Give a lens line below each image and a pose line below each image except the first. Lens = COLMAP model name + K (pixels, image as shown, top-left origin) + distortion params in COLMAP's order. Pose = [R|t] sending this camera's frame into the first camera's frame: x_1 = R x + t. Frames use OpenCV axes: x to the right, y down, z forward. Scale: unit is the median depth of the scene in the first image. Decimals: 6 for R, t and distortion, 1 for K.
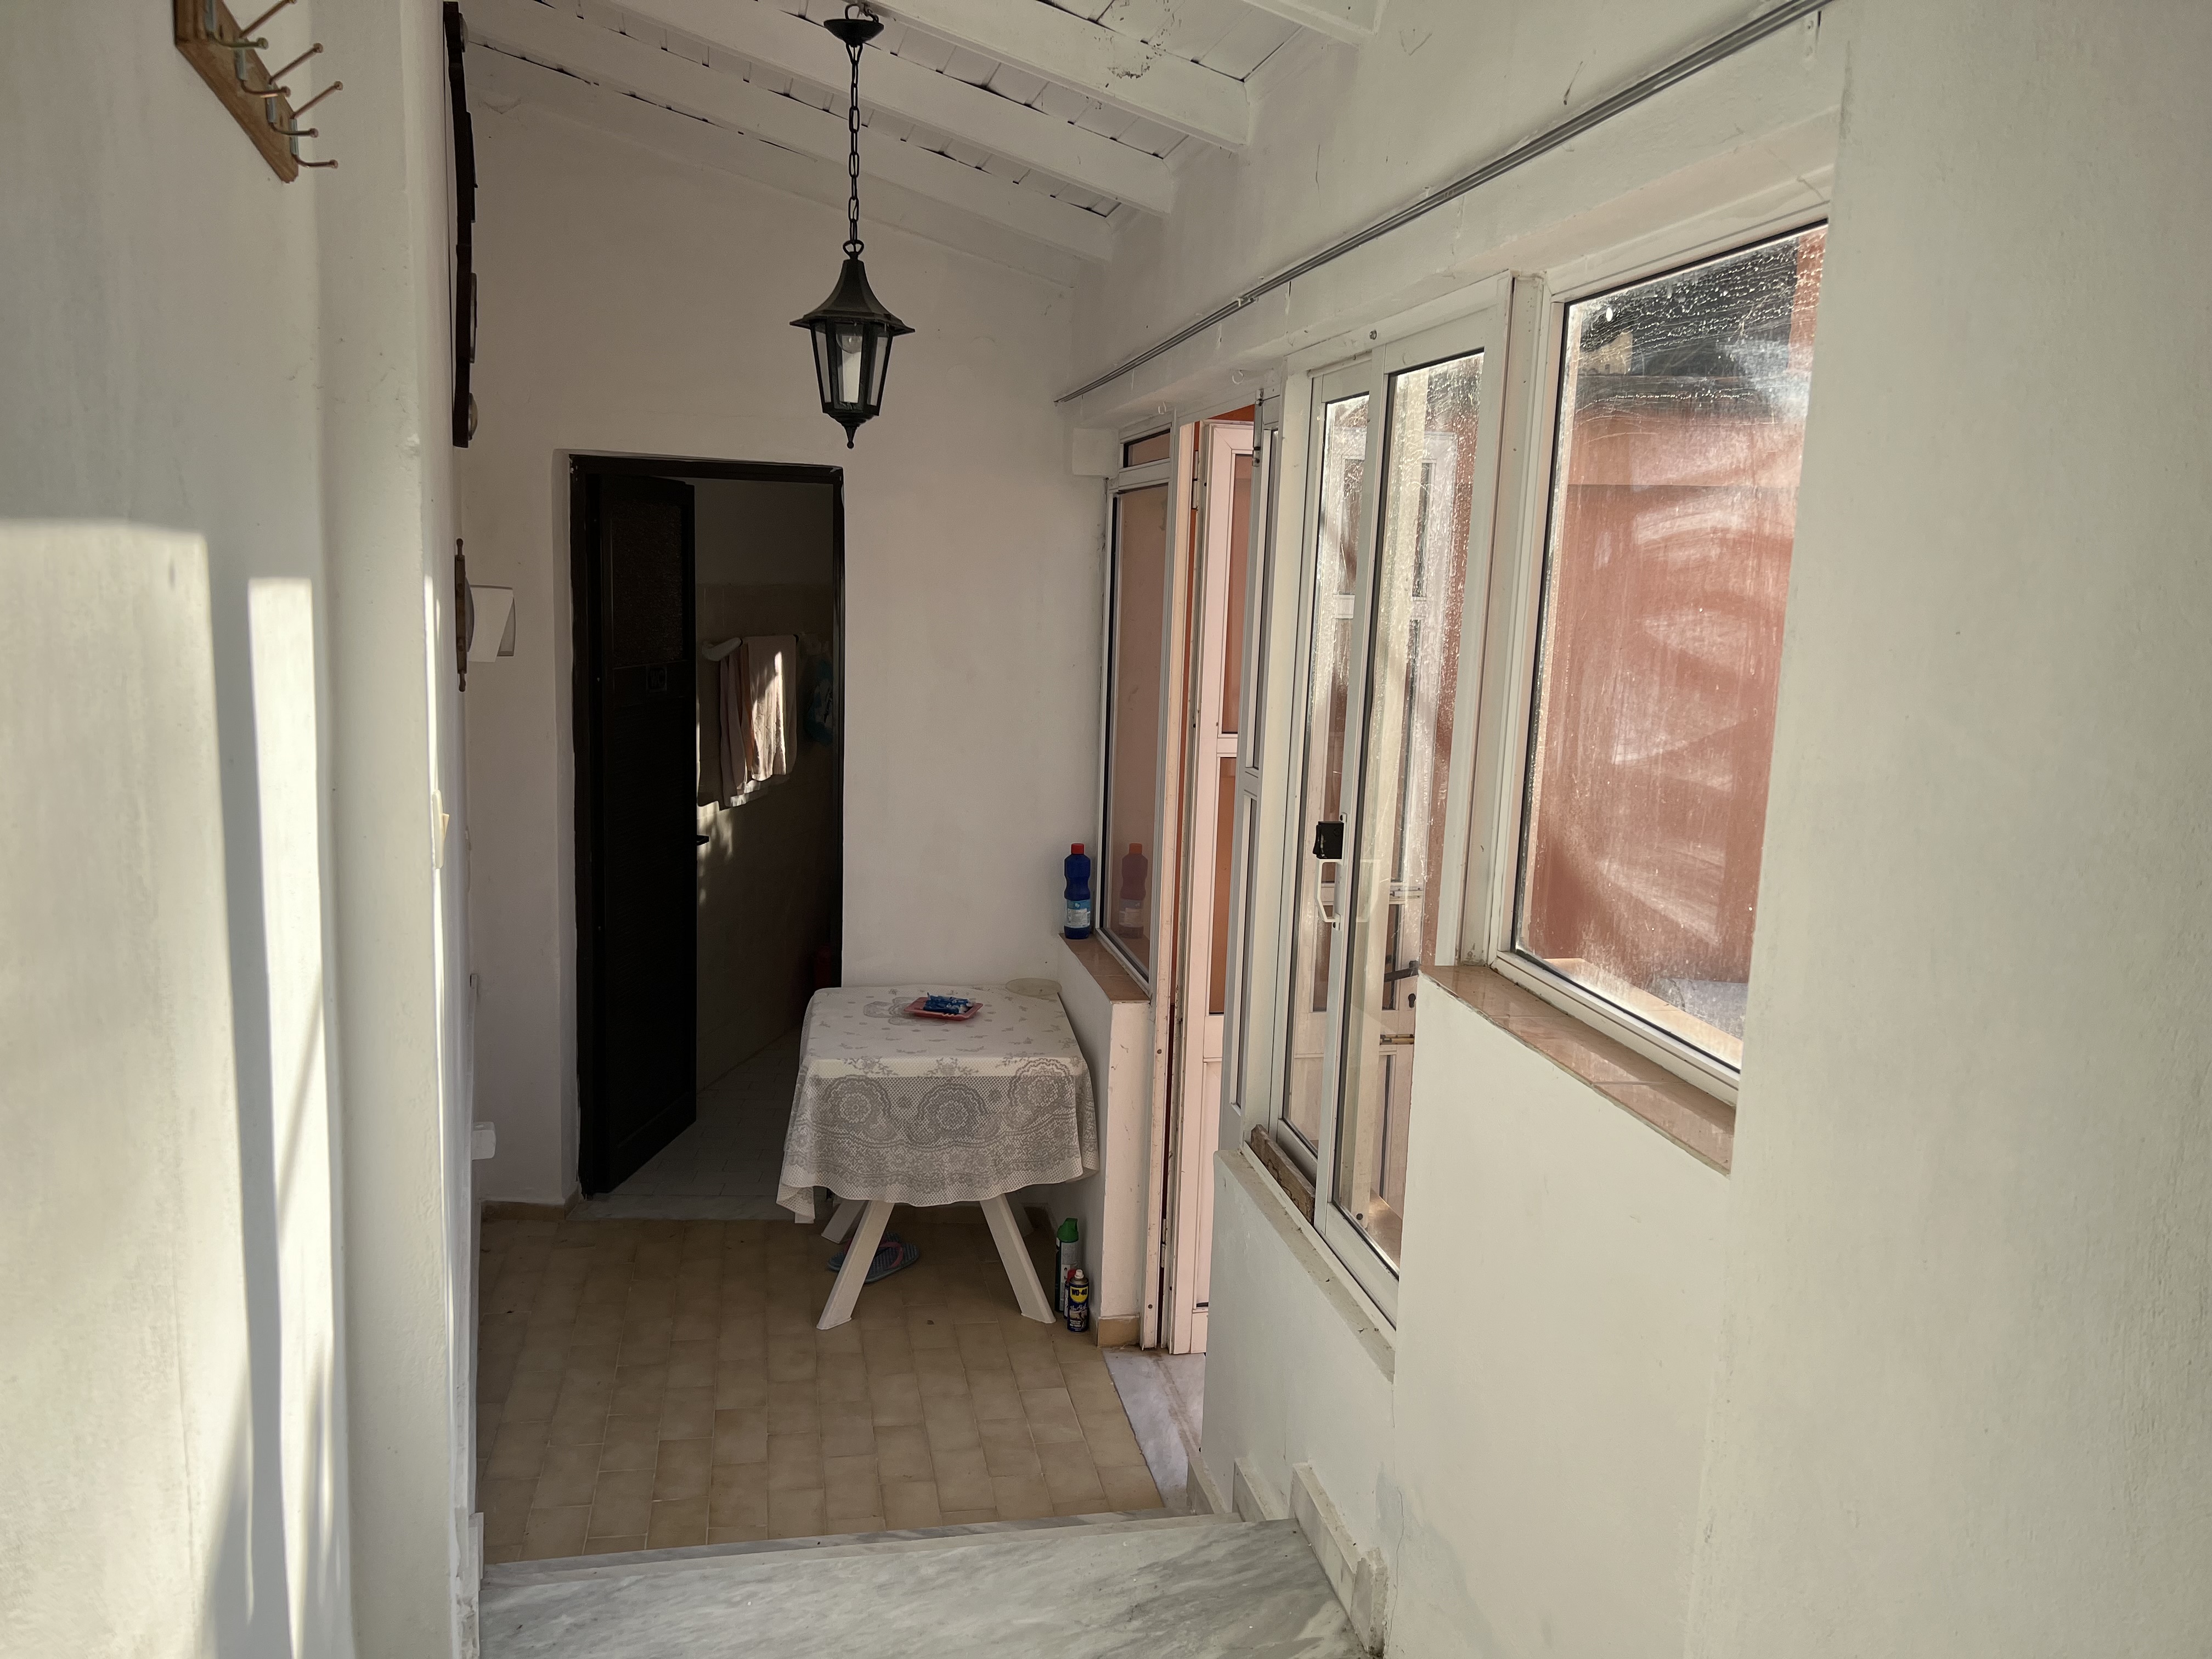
lens RADIAL K [[1655.3, 0, 1104.4], [0, 1655.3, 817.6], [0, 0, 1]] dist [0.029978, -0.002262]
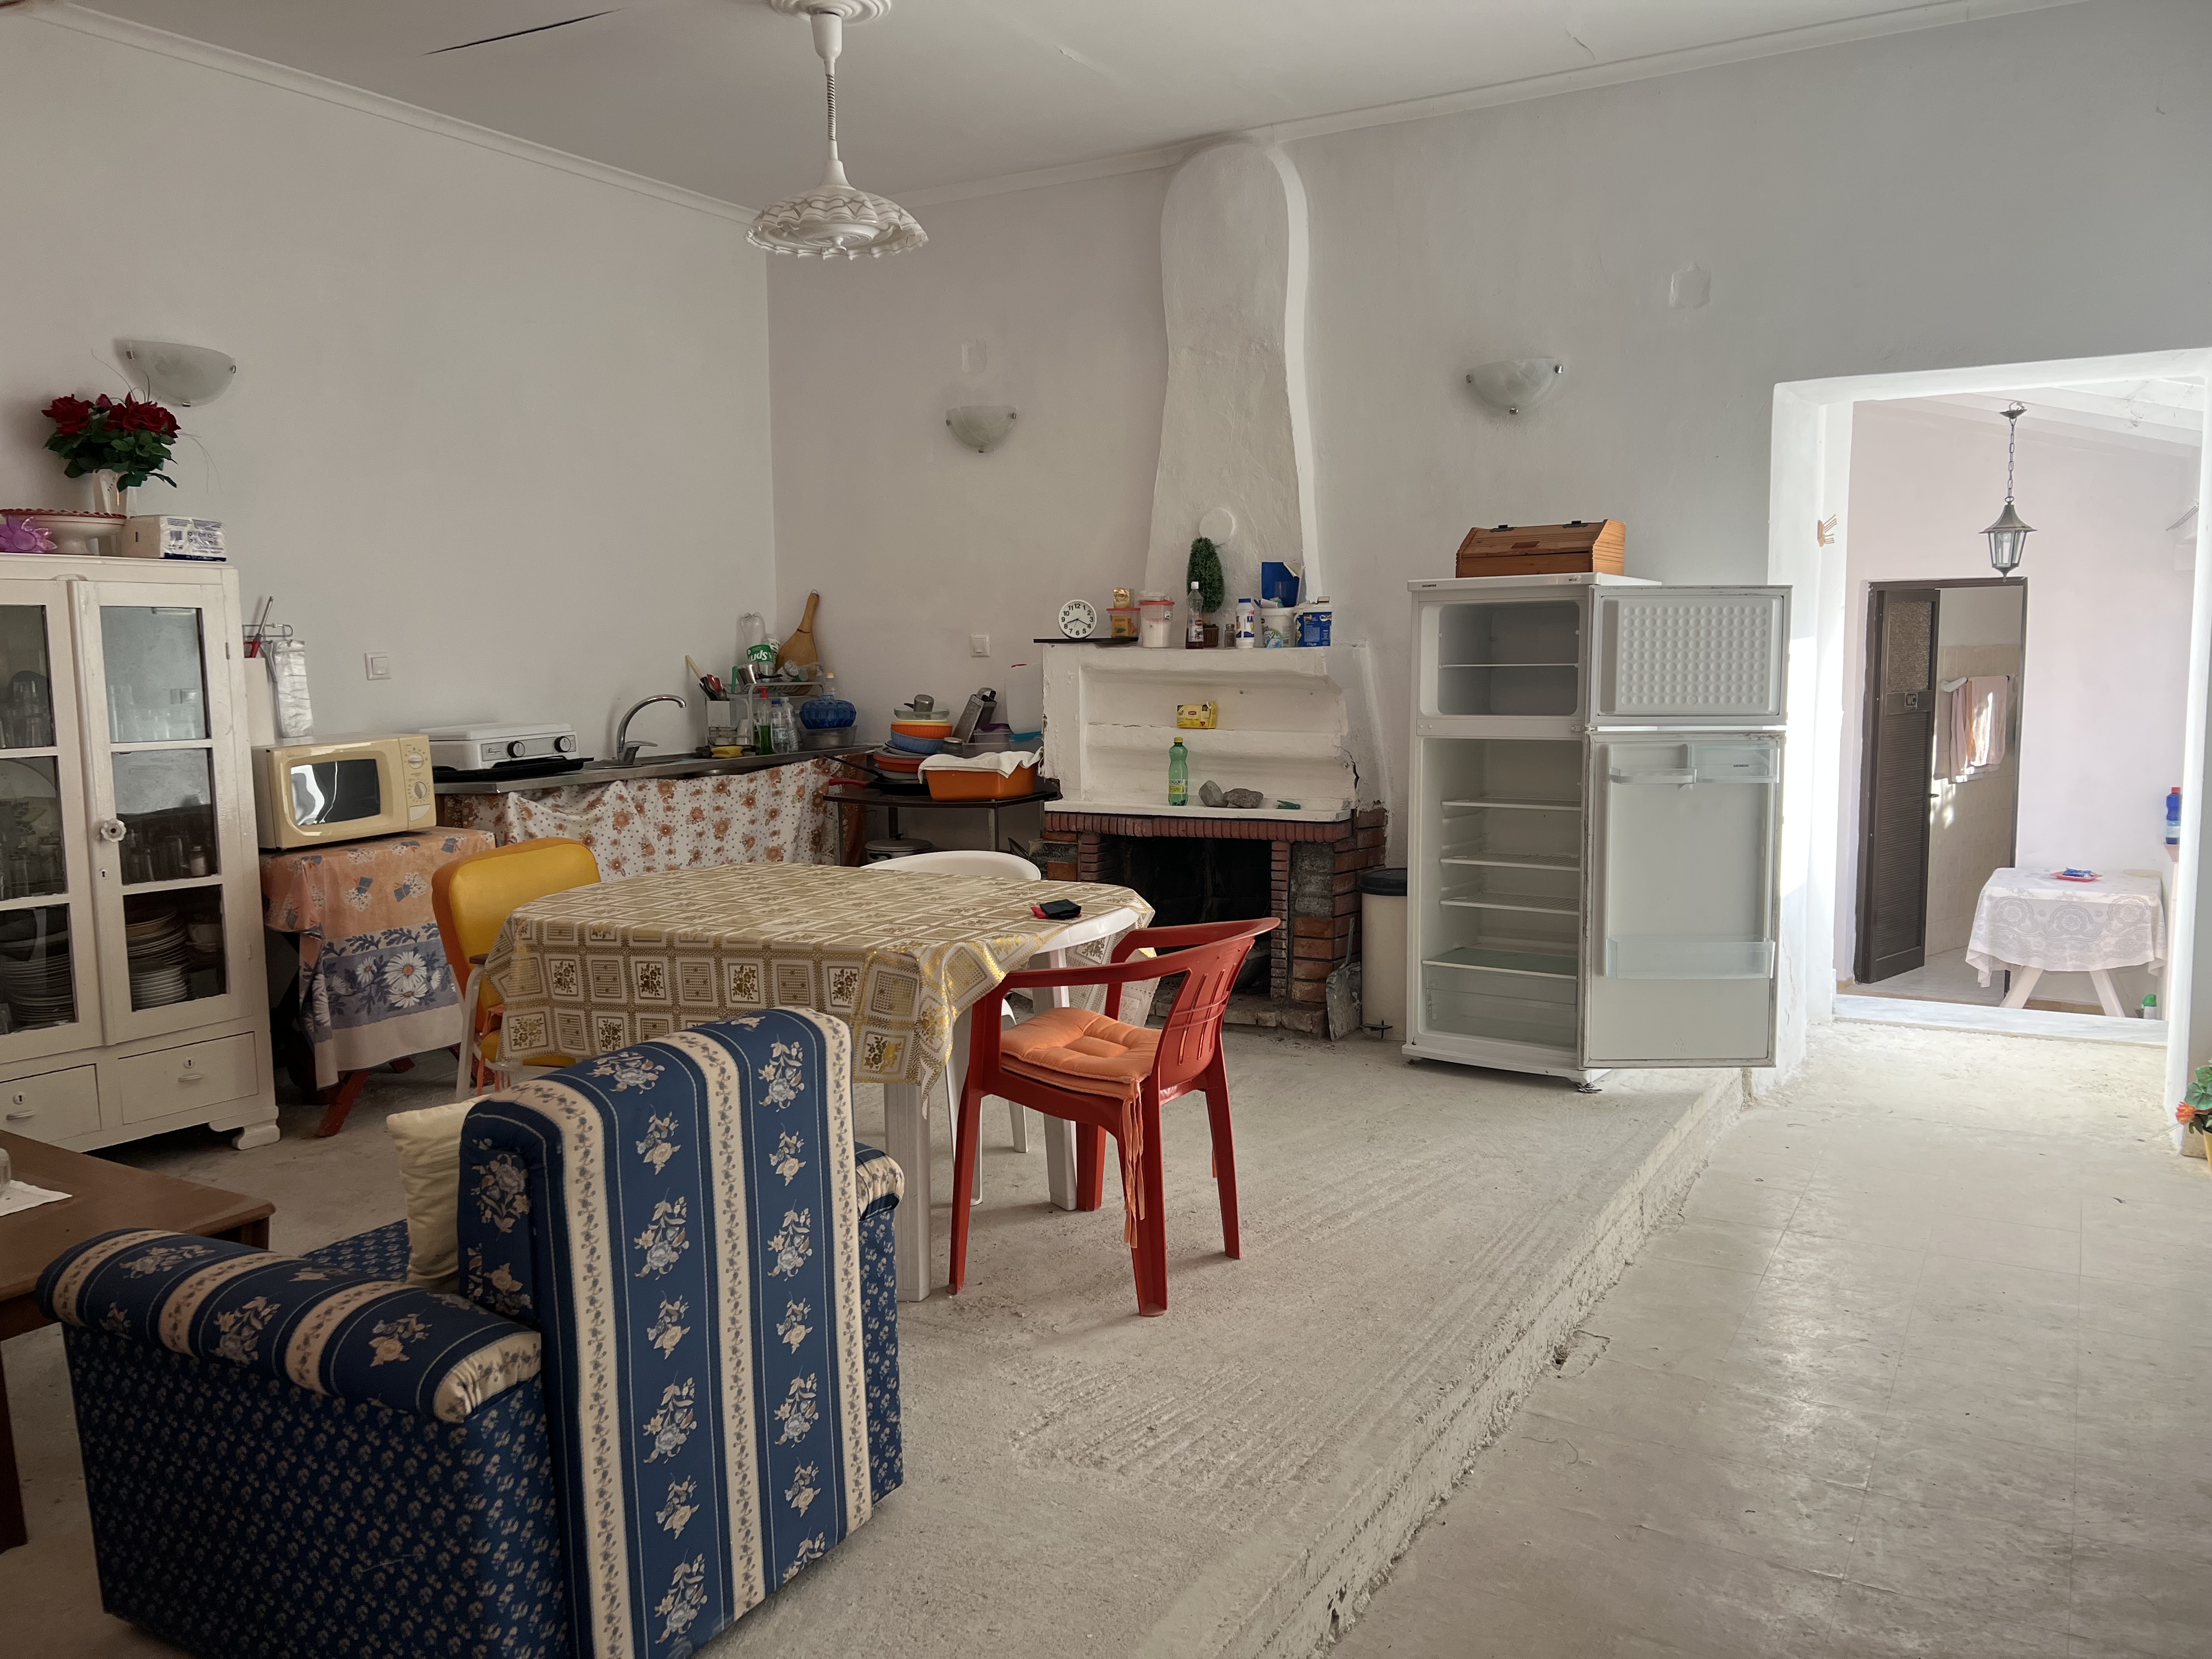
lens RADIAL K [[1655.3, 0, 1116.3], [0, 1655.3, 821.9], [0, 0, 1]] dist [0.029978, -0.002262]
pose [[0.760594, 0.030344, -0.648518, 0.303299], [-0.064991, 0.997448, -0.029551, 0.190902], [0.645967, 0.064624, 0.760625, -1.117391]]
